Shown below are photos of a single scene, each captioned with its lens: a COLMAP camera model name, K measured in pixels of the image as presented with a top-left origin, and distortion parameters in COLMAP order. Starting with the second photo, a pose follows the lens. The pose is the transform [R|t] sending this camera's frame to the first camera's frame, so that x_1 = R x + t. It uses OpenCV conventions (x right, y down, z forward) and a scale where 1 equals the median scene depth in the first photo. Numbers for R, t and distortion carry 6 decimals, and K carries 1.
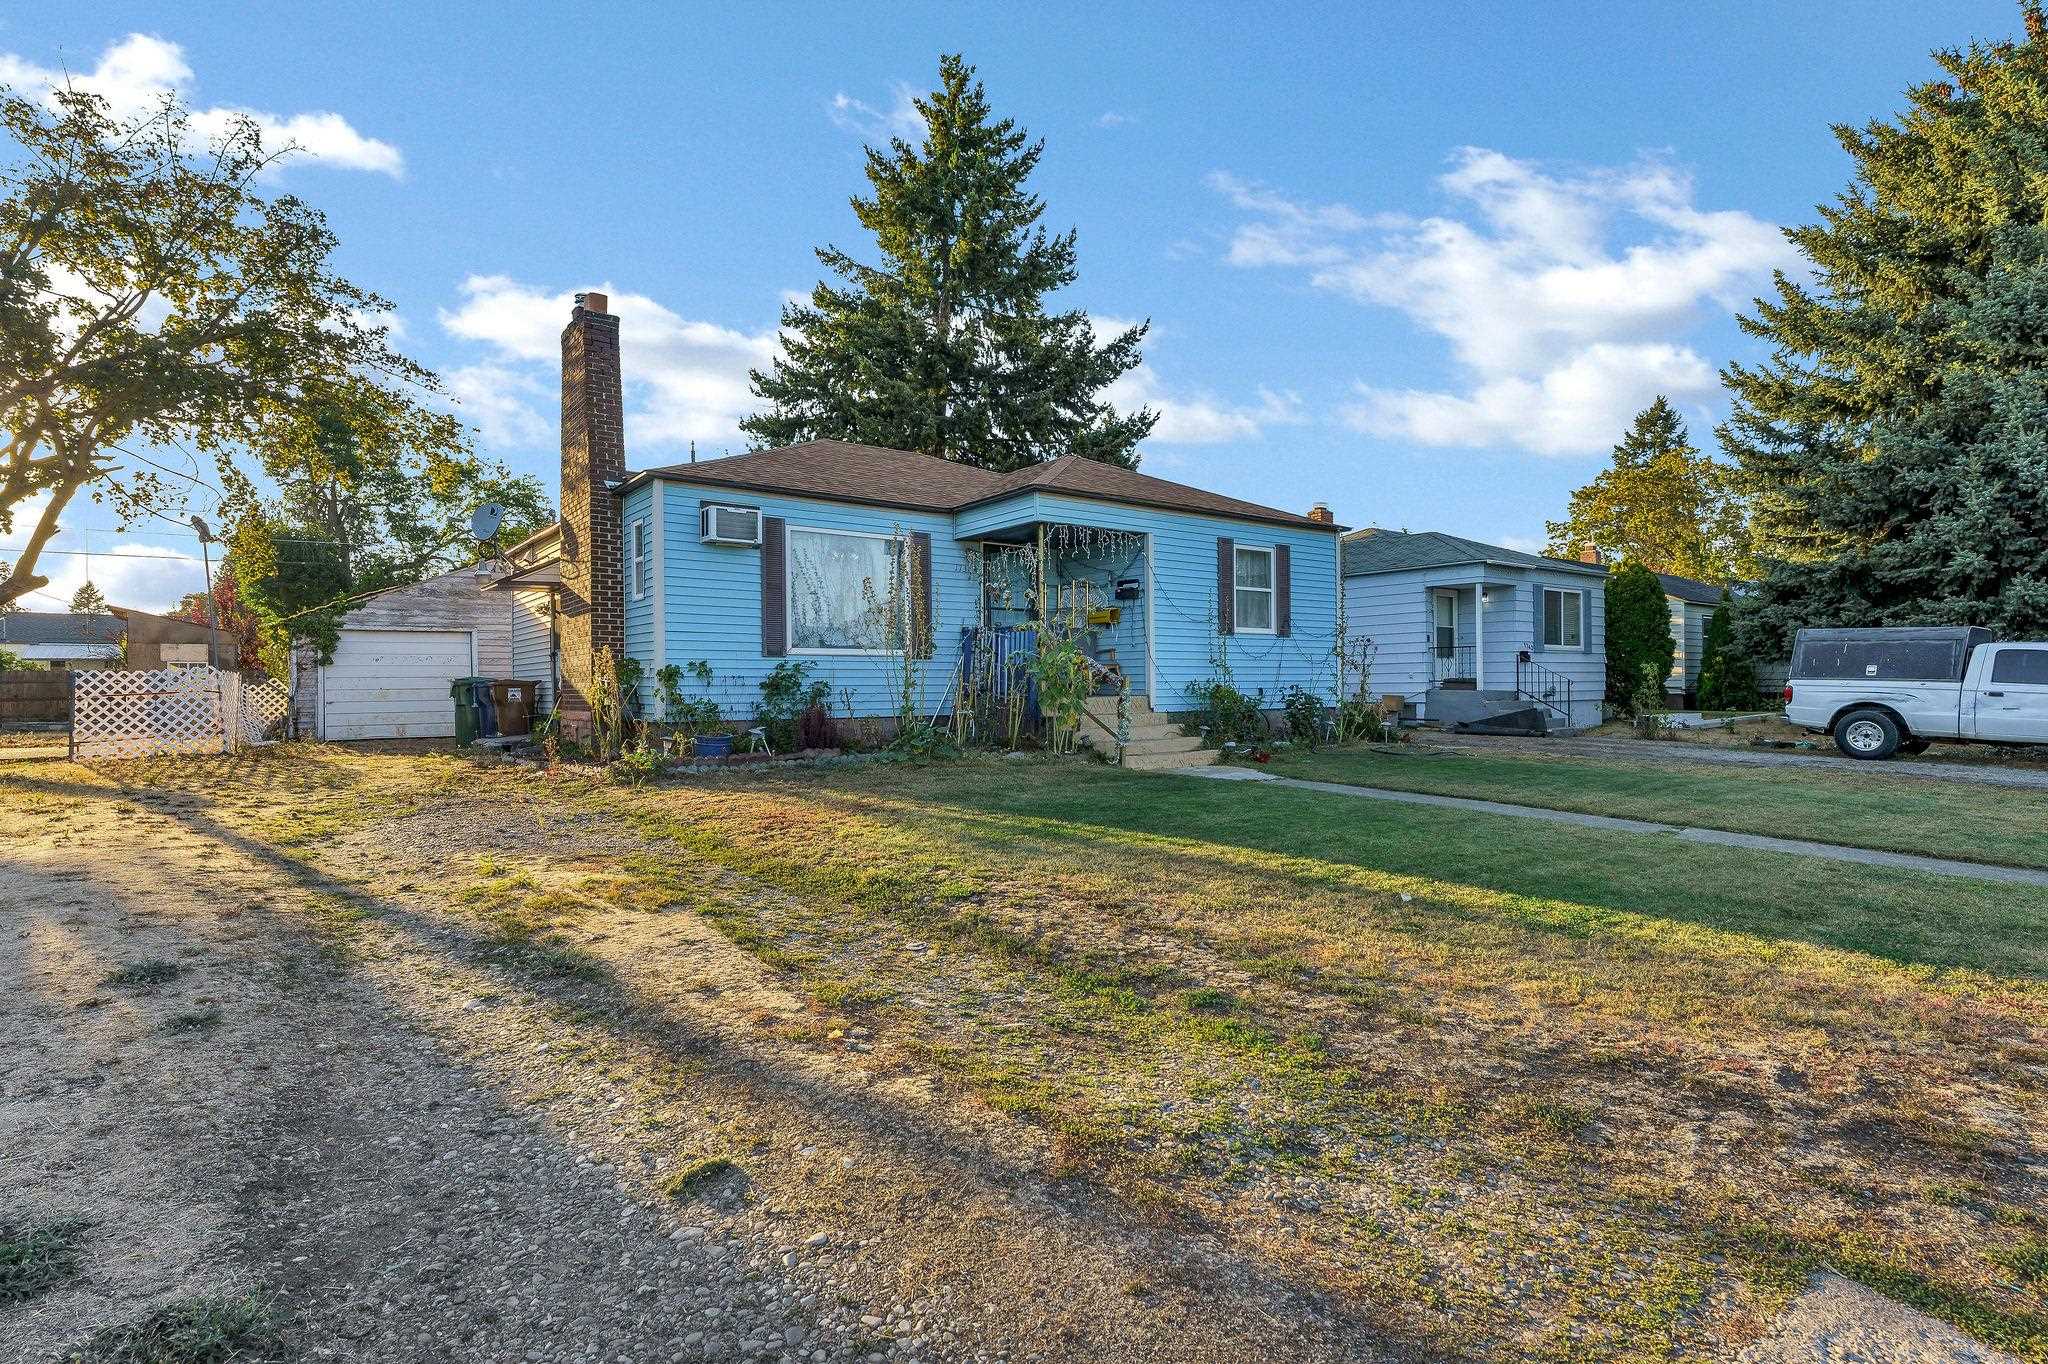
lens RADIAL K [[1038.7, 0, 1008.0], [0, 1038.7, 681.2], [0, 0, 1]] dist [0.003862, 0.000666]
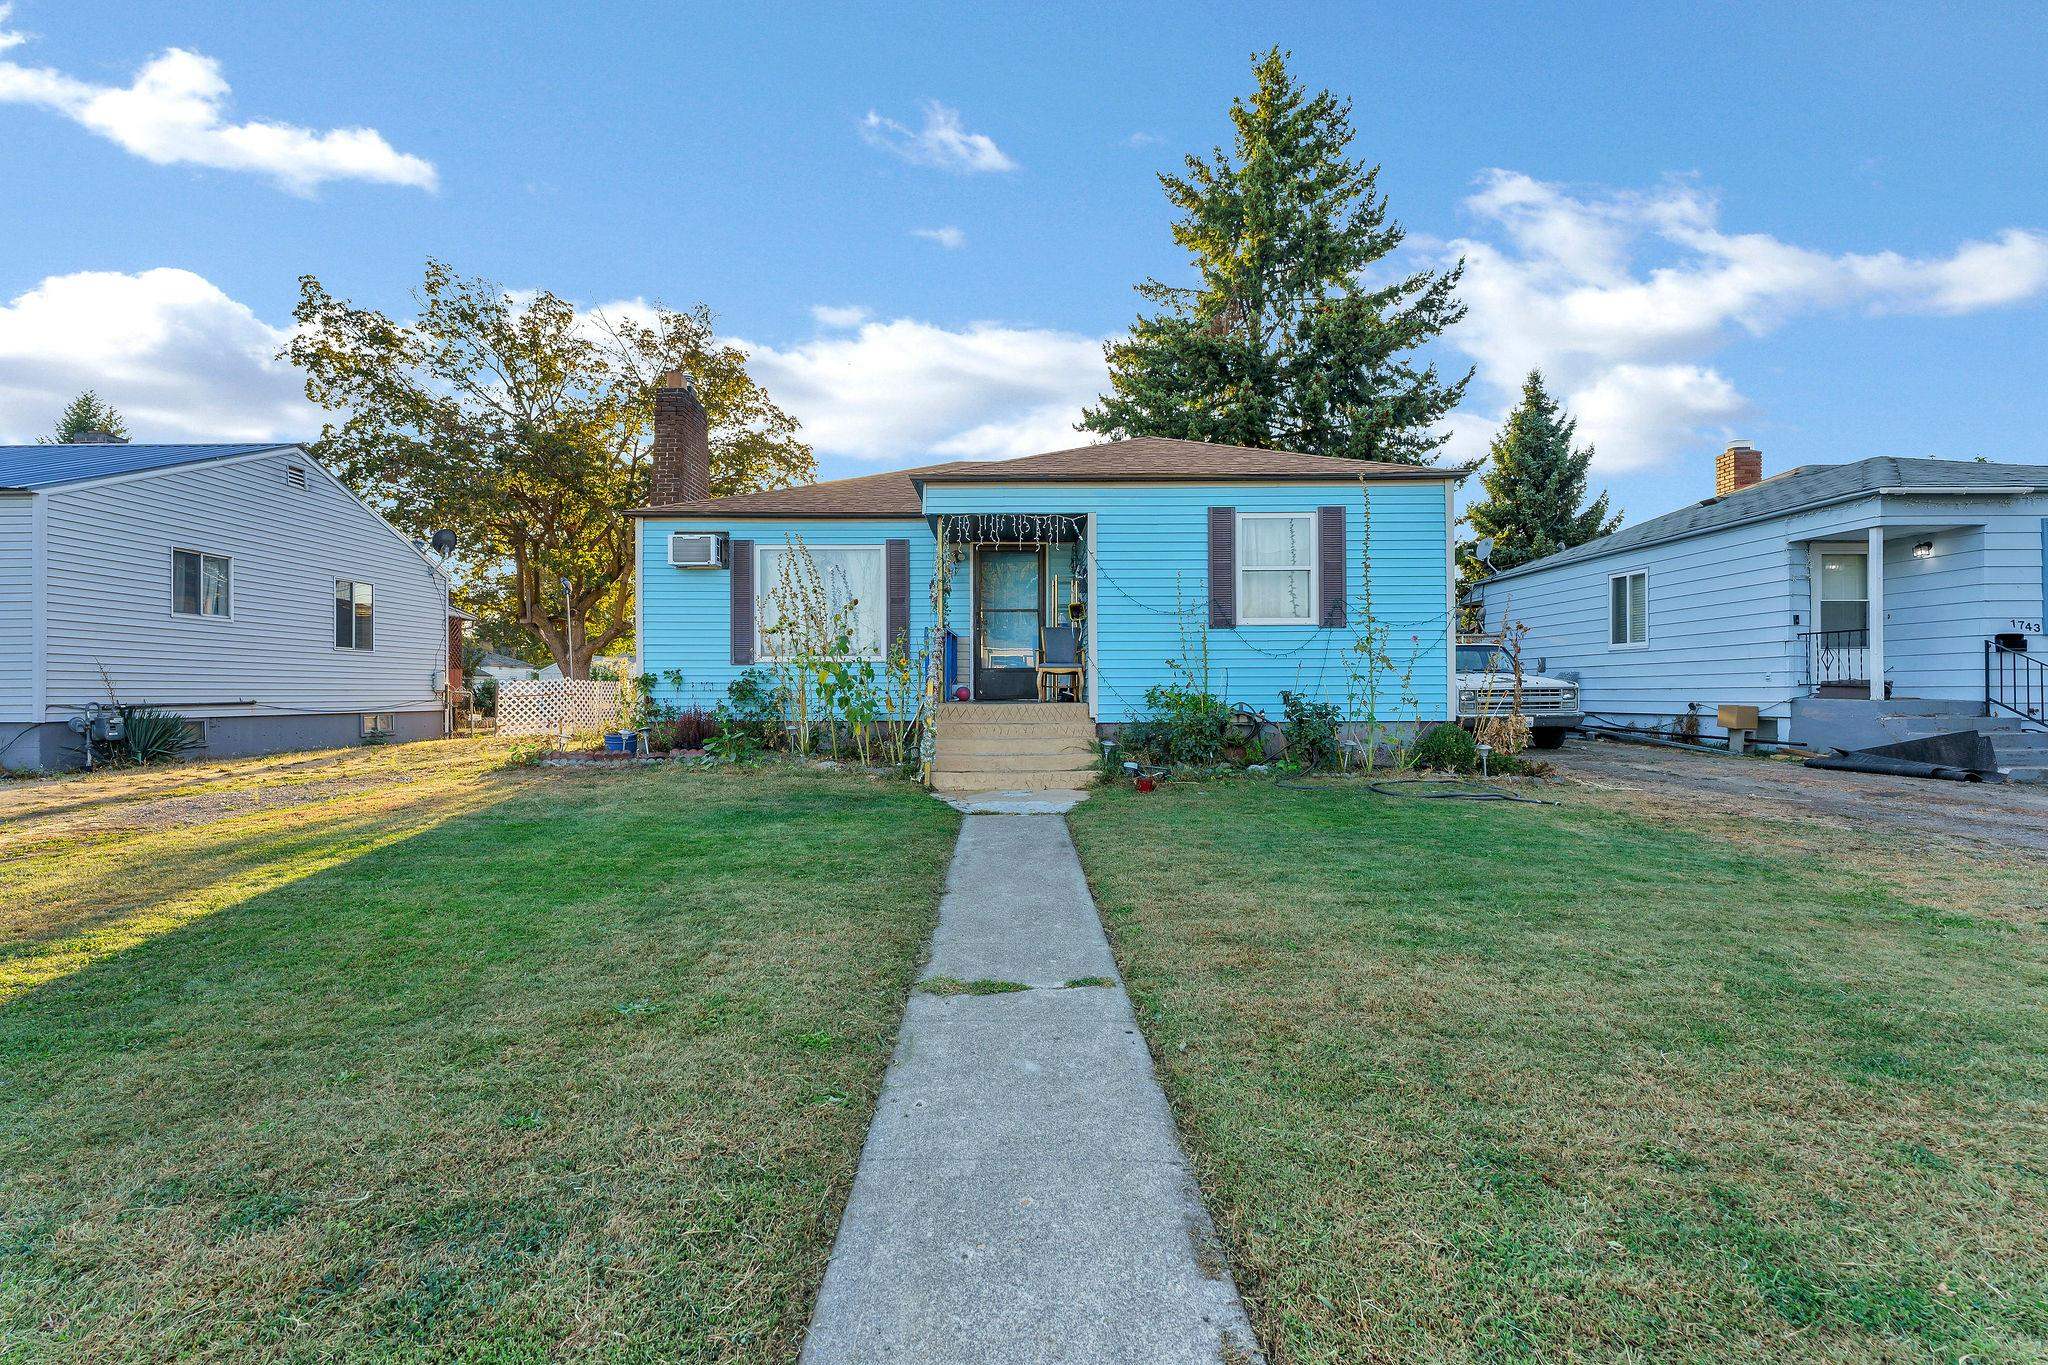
lens RADIAL K [[884.1, 0, 1017.1], [0, 884.1, 681.5], [0, 0, 1]] dist [0.004207, 0.000131]
pose [[0.796367, -0.004440, -0.604797, 0.356621], [0.001779, 0.999986, -0.004998, -0.000249], [0.604811, 0.002904, 0.796364, 0.259991]]
